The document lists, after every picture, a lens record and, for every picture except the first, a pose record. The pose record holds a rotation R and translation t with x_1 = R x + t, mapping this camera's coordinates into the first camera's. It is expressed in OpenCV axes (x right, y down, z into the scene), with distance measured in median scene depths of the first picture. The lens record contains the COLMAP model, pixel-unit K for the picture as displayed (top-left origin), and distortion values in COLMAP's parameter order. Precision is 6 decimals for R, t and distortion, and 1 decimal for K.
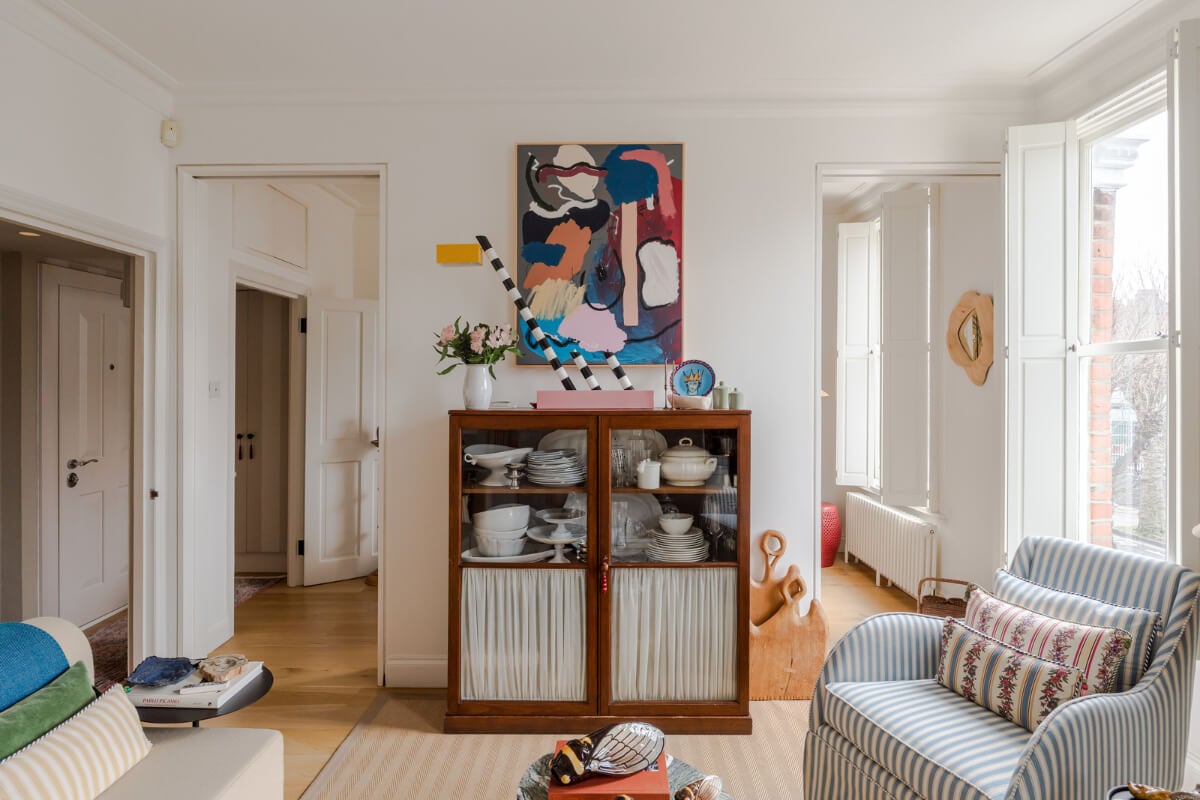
lens RADIAL K [[628.3, 0, 601.2], [0, 628.3, 377.0], [0, 0, 1]] dist [-0.001327, 0.000713]
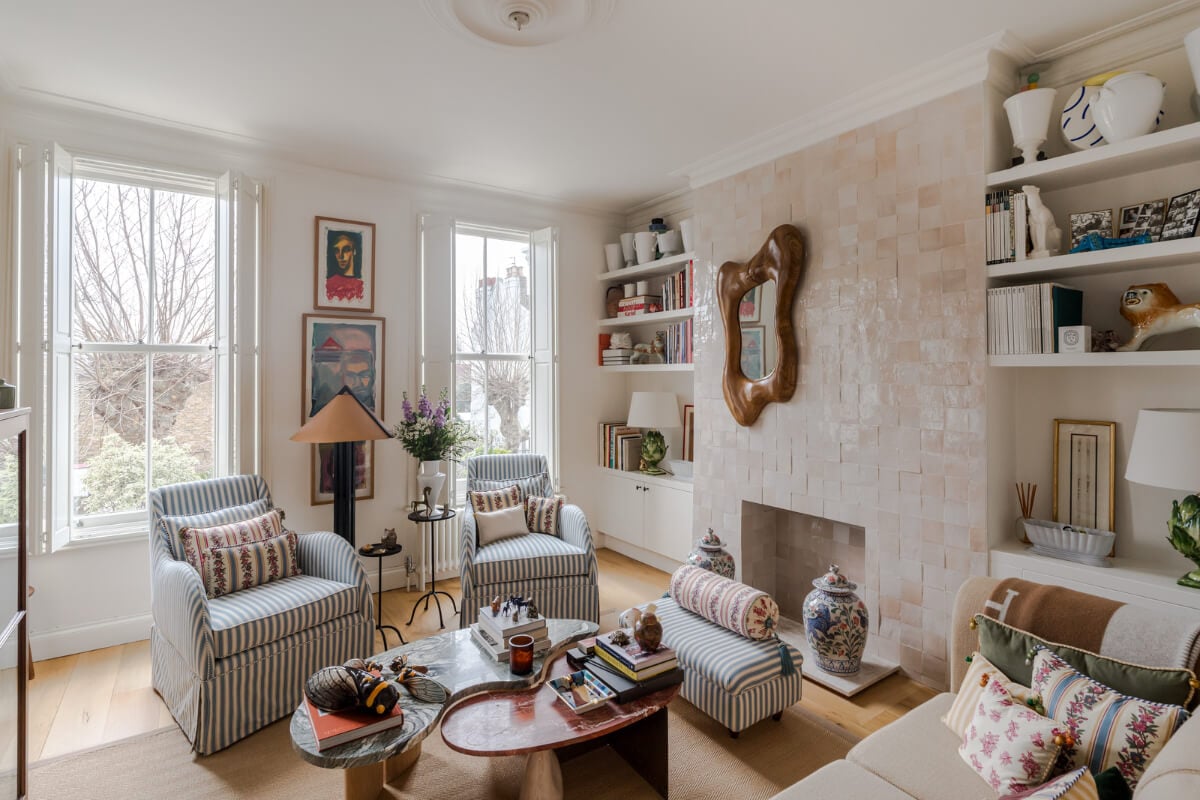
lens RADIAL K [[590.8, 0, 586.1], [0, 590.8, 369.5], [0, 0, 1]] dist [-0.007113, 0.001272]
pose [[-0.557635, 0.010467, 0.830020, -0.662923], [-0.003176, 0.999886, -0.014743, 0.012707], [-0.830080, -0.010857, -0.557539, 0.732454]]
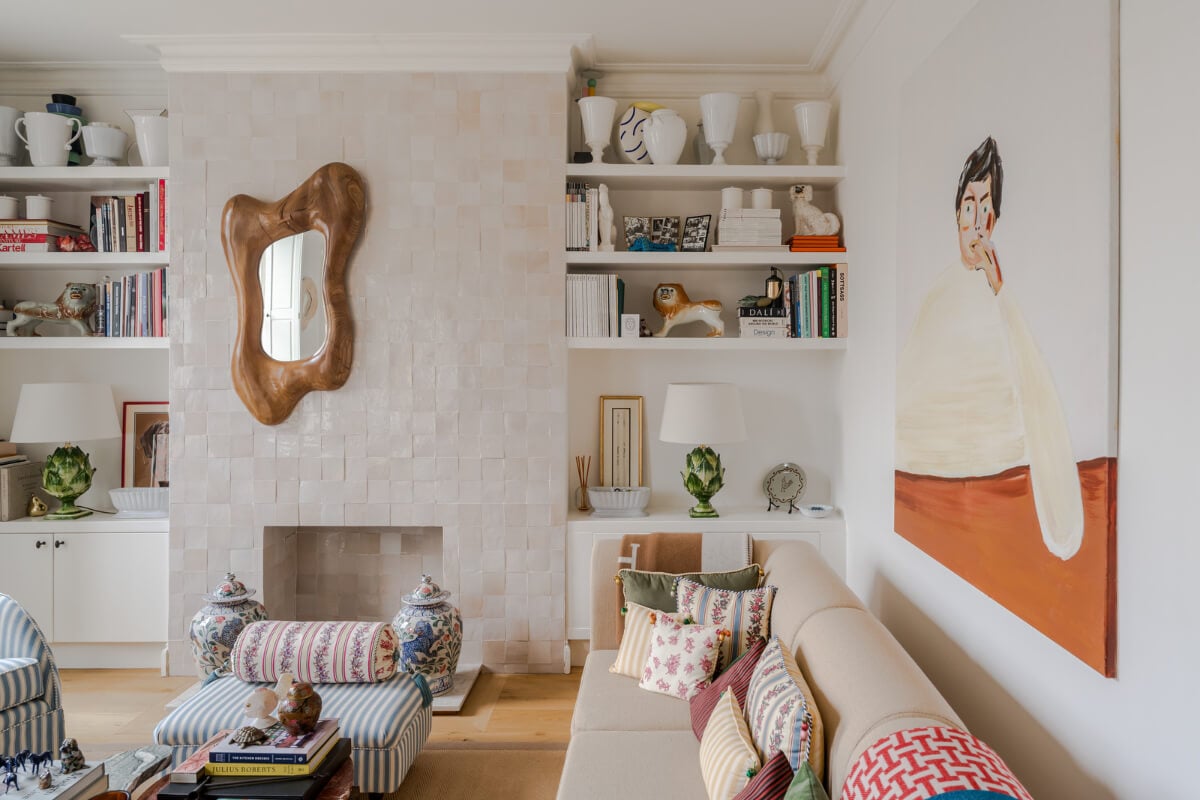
lens RADIAL K [[783.4, 0, 655.3], [0, 783.4, 357.3], [0, 0, 1]] dist [-0.000230, 0.001385]
pose [[-0.999990, -0.000221, -0.004456, -0.411523], [-0.000200, 0.999989, -0.004682, 0.014006], [0.004457, -0.004681, -0.999979, 0.965696]]
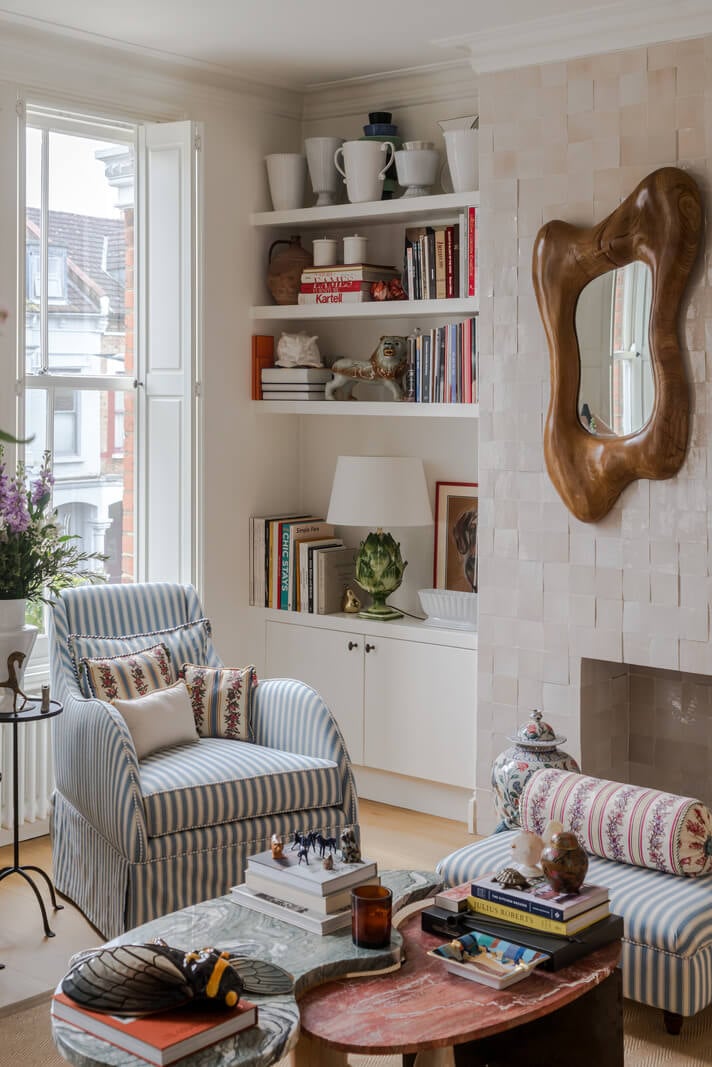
lens RADIAL K [[1468.7, 0, 319.1], [0, 1468.7, 326.5], [0, 0, 1]] dist [-0.004478, 0.025238]
pose [[-0.756853, 0.023594, 0.653160, -0.696259], [-0.011888, 0.998686, -0.049850, -0.024104], [-0.653477, -0.045494, -0.755578, 1.247315]]
